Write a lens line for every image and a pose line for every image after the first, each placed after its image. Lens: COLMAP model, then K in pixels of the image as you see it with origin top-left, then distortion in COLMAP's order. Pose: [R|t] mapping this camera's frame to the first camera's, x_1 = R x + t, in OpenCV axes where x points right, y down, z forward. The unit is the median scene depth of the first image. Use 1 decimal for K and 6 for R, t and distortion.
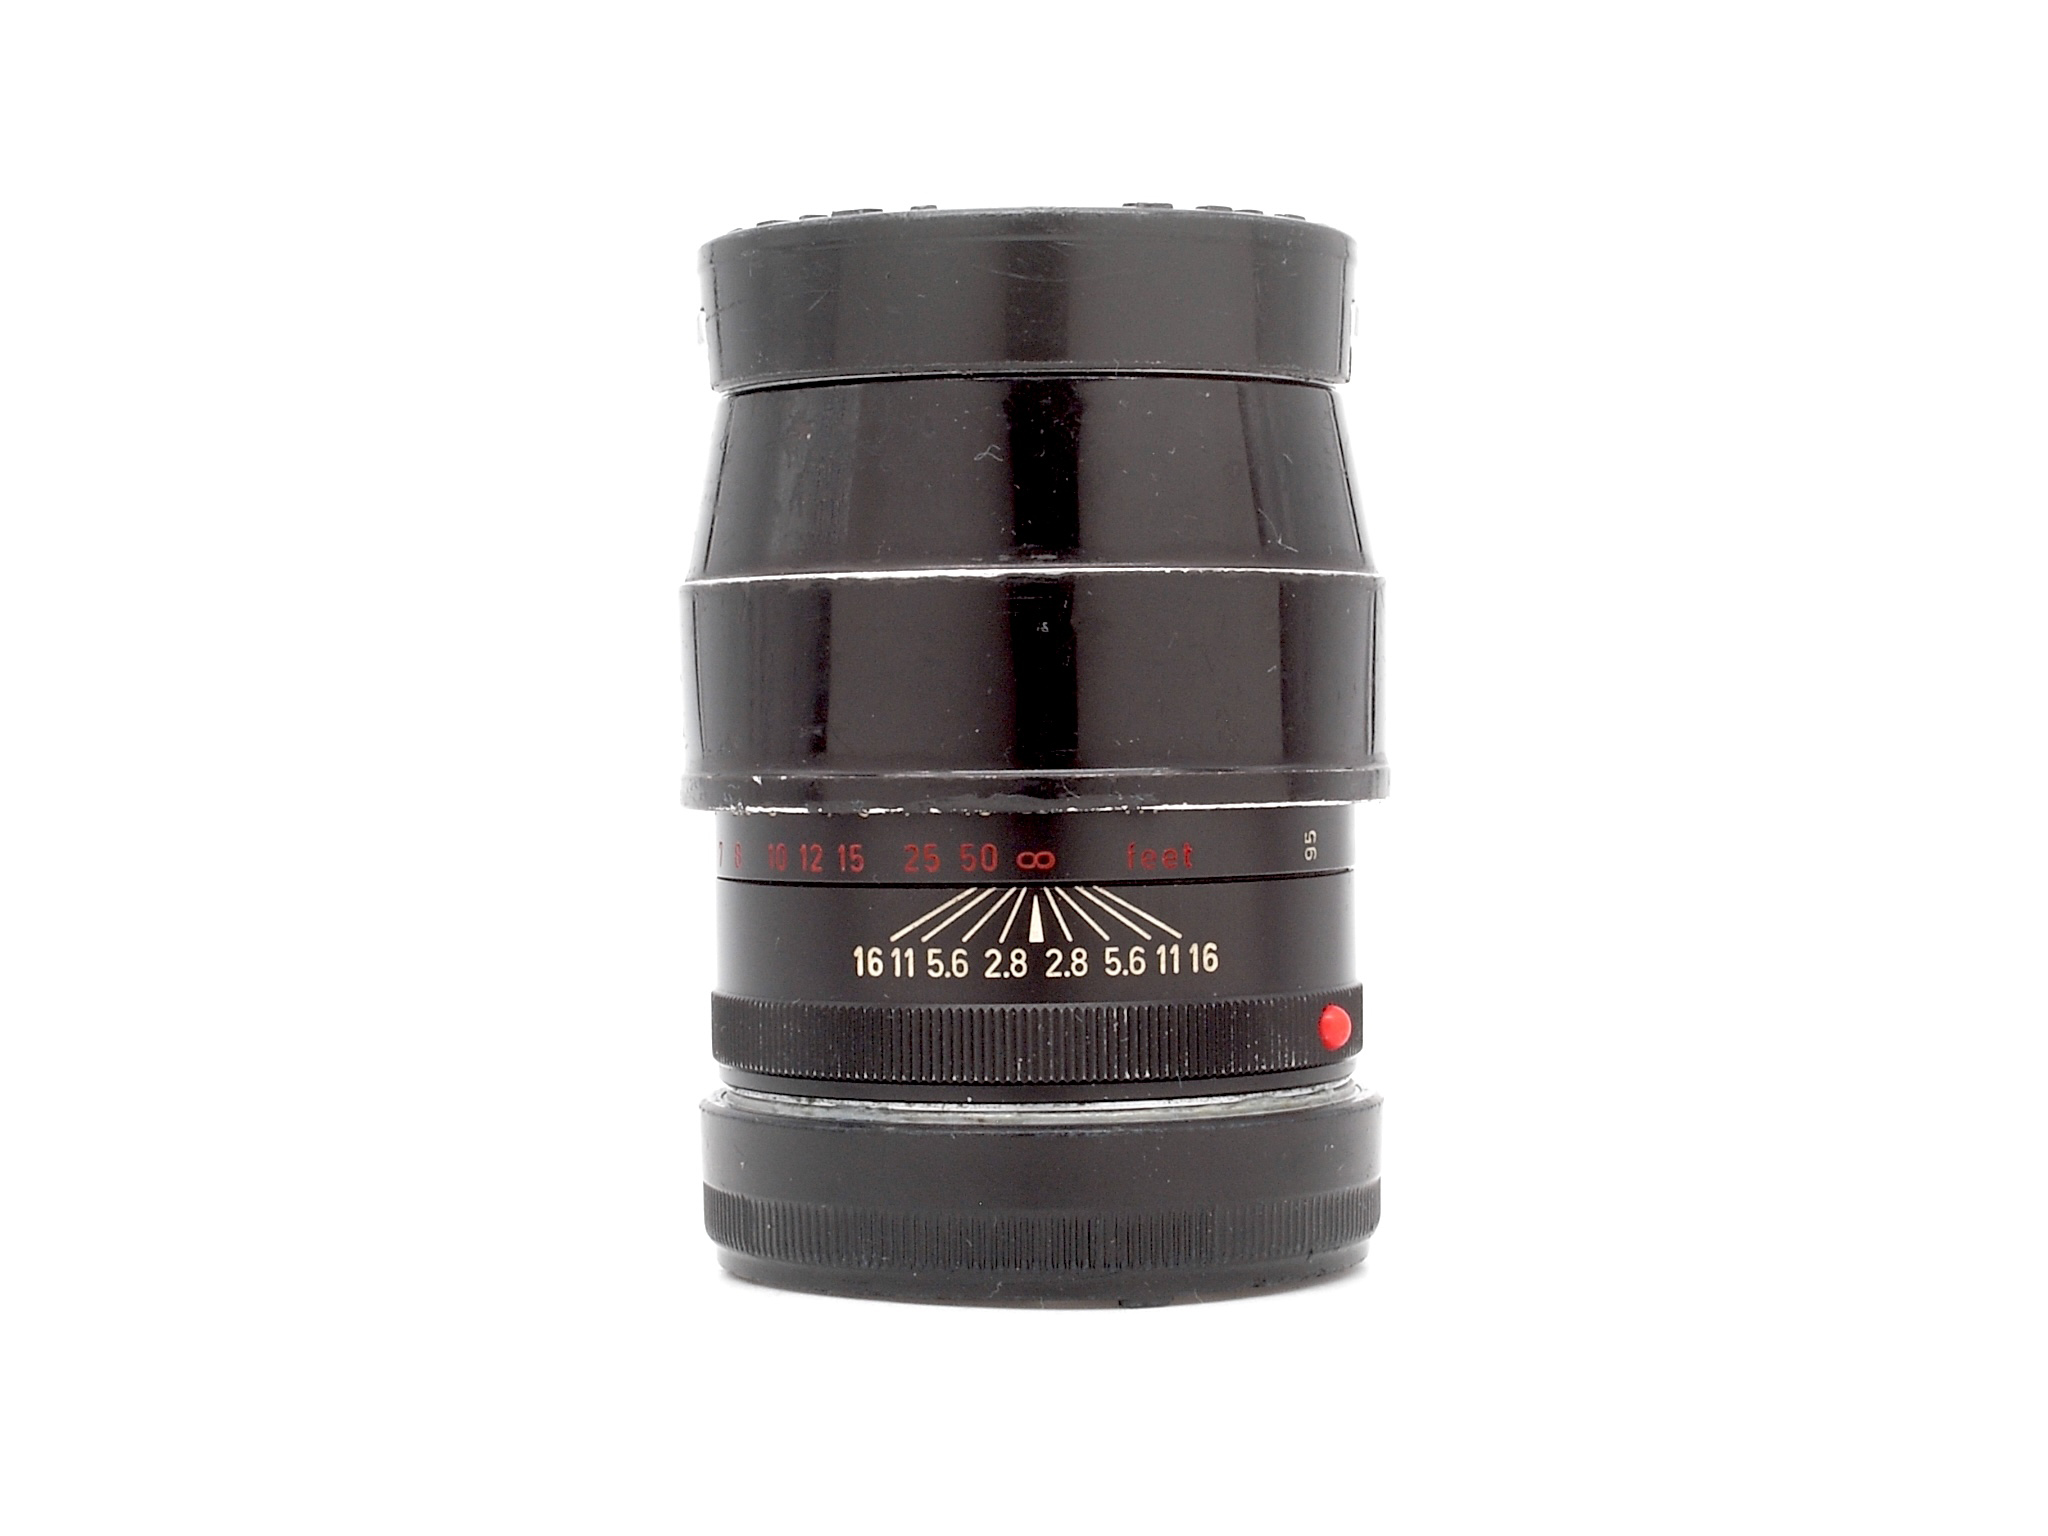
lens RADIAL K [[4268.8, 0, 1024.0], [0, 4268.8, 768.0], [0, 0, 1]] dist [0.005504, -0.016269]
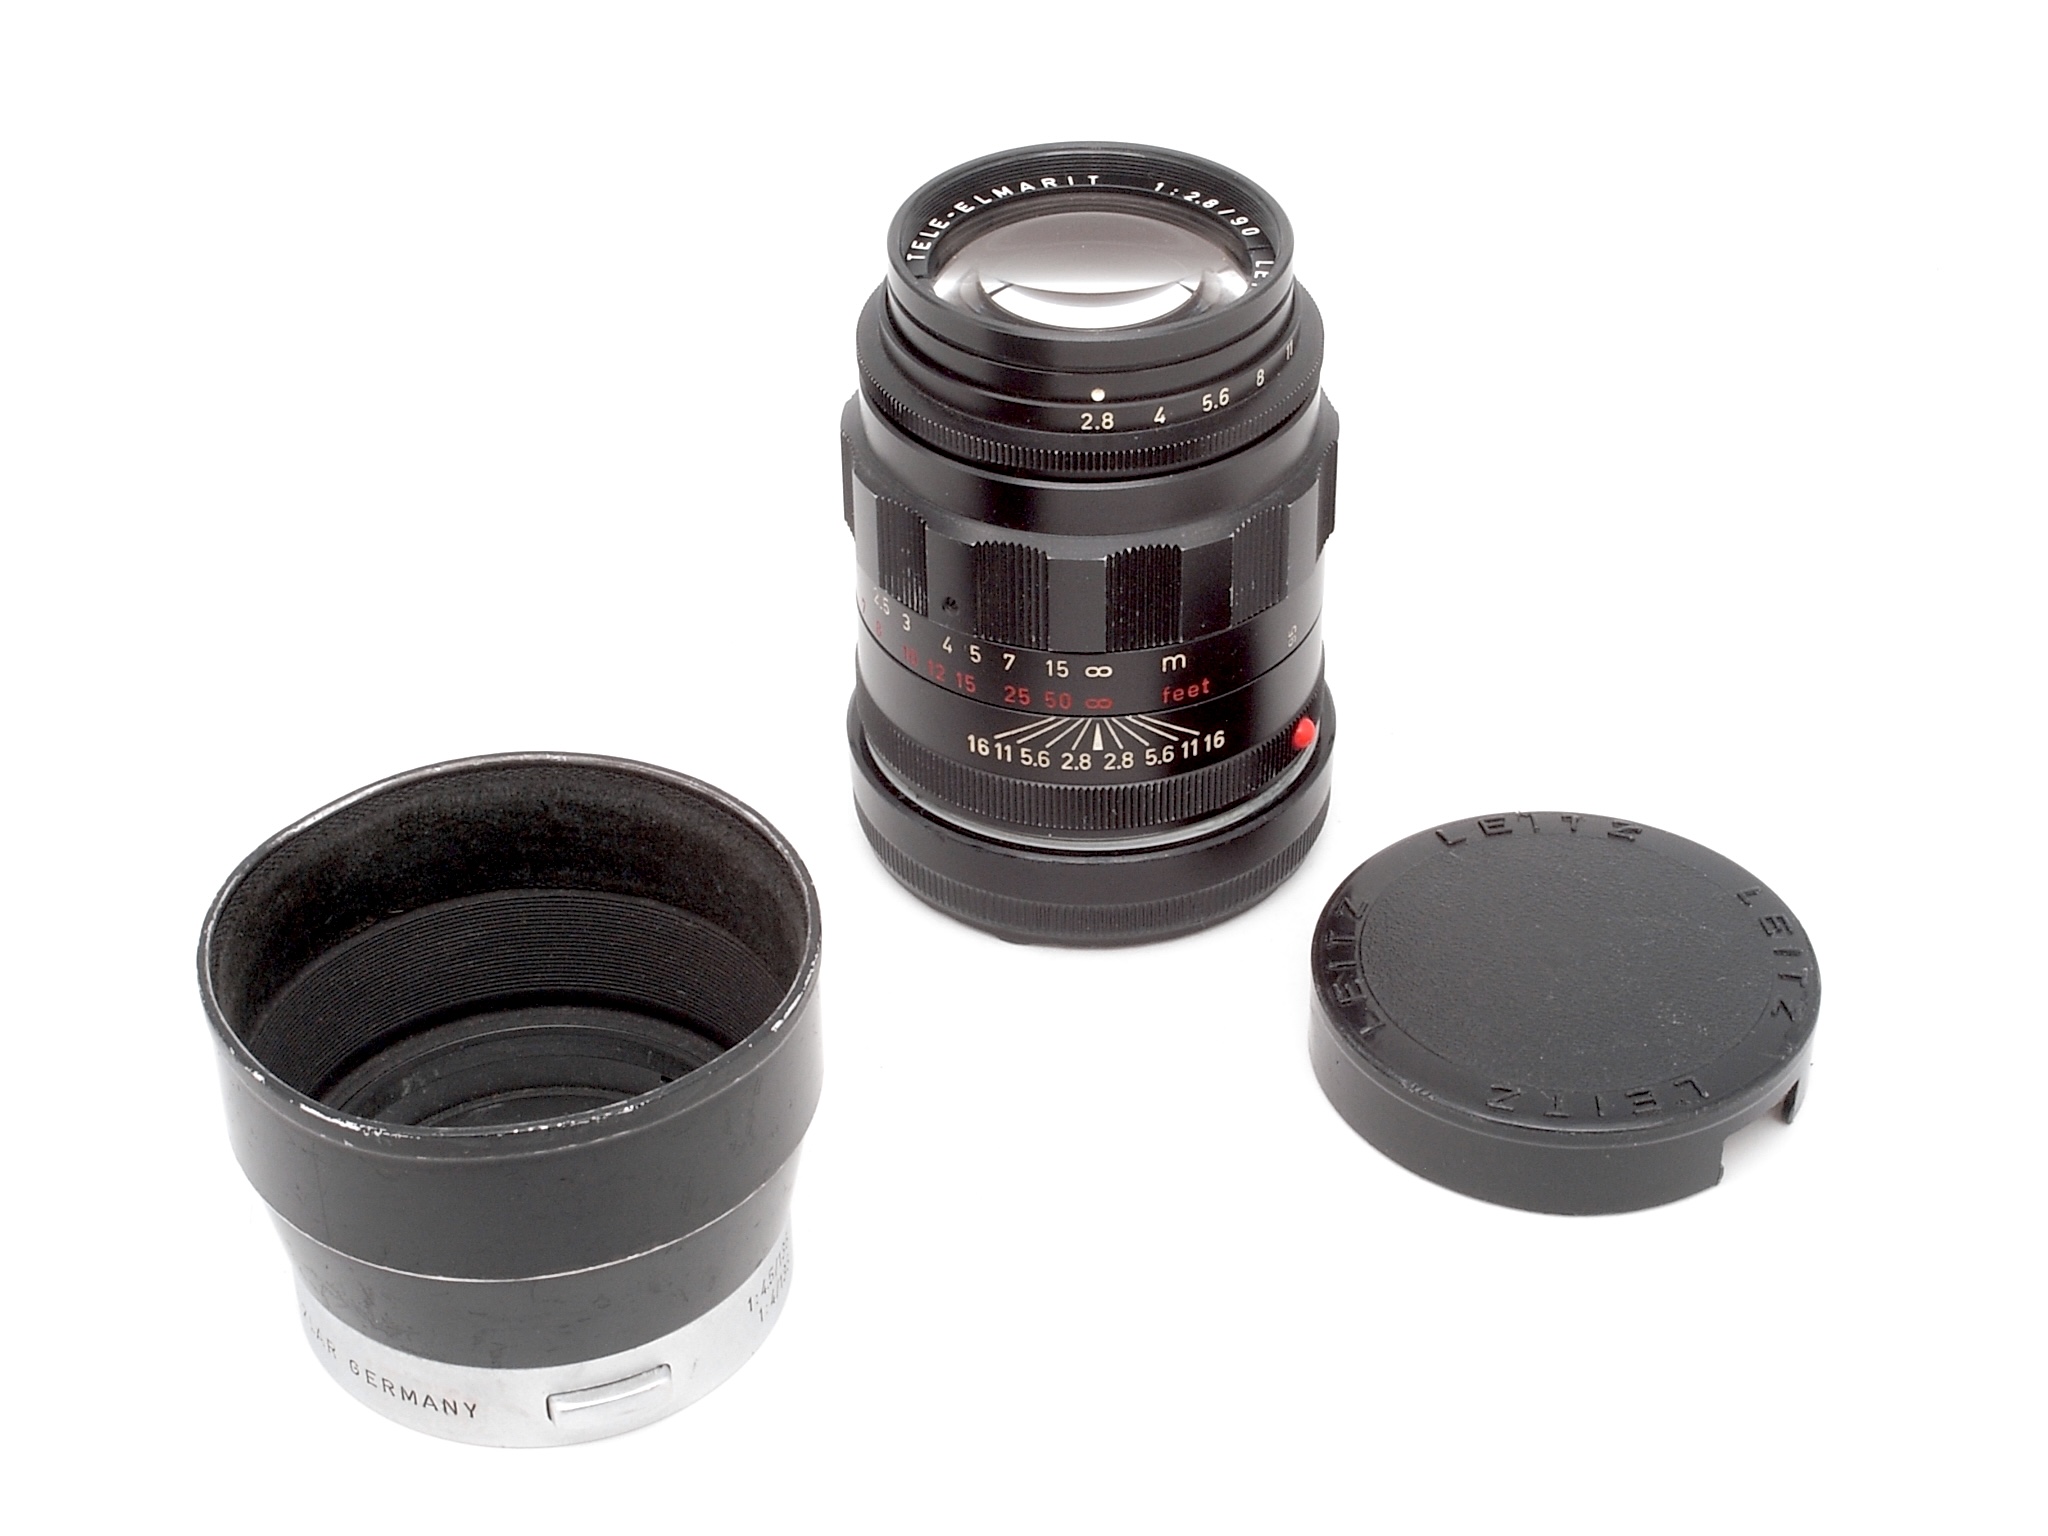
lens RADIAL K [[4268.8, 0, 1024.0], [0, 4268.8, 768.0], [0, 0, 1]] dist [0.005504, -0.016269]
pose [[0.999791, -0.006713, 0.019325, -0.049146], [-0.005484, 0.822130, 0.569273, -0.762338], [-0.019709, -0.569260, 0.821922, -0.172825]]
